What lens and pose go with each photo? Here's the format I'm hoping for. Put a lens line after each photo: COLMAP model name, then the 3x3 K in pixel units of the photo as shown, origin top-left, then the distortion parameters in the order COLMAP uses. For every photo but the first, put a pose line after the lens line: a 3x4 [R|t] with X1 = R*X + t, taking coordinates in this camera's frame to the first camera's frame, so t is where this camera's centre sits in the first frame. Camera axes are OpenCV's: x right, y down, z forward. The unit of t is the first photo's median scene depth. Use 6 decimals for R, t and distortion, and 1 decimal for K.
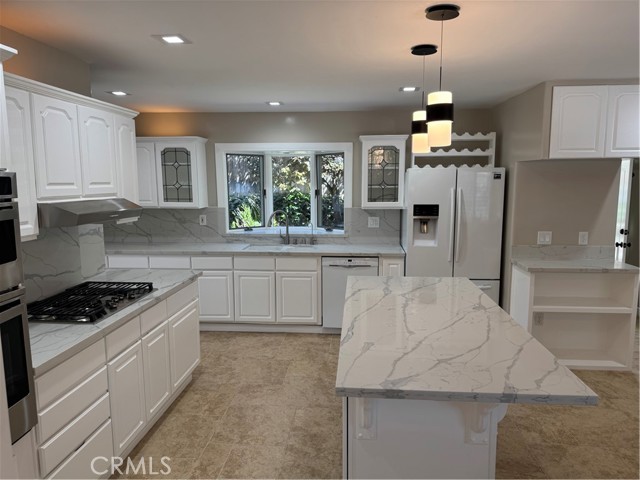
lens RADIAL K [[454.4, 0, 318.6], [0, 454.4, 239.0], [0, 0, 1]] dist [0.046193, -0.052567]
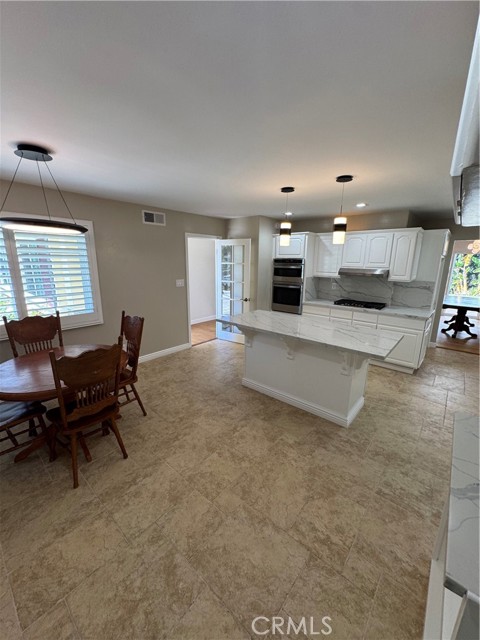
lens RADIAL K [[258.3, 0, 239.4], [0, 258.3, 320.7], [0, 0, 1]] dist [-0.001072, 0.000424]
pose [[-0.593681, 0.177026, -0.784987, 0.804593], [-0.117666, 0.945920, 0.302309, -0.110513], [0.796051, 0.271841, -0.540745, 0.857065]]
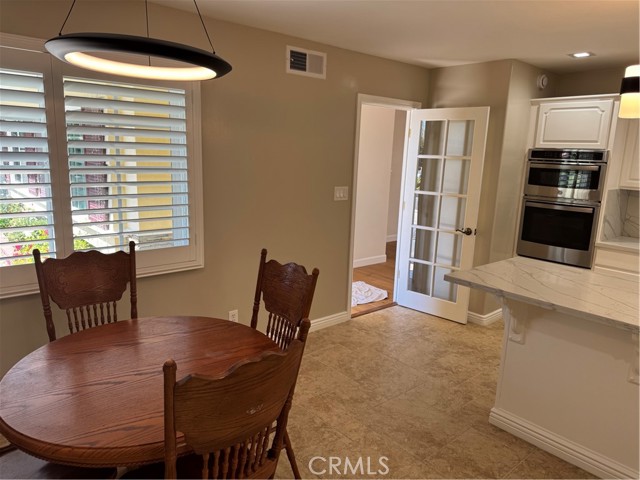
lens RADIAL K [[454.4, 0, 320.1], [0, 454.4, 241.8], [0, 0, 1]] dist [0.046193, -0.052567]
pose [[-0.700030, 0.114576, -0.704862, 0.795494], [-0.130456, 0.949916, 0.283972, -0.071888], [0.702096, 0.290742, -0.650023, 0.654274]]
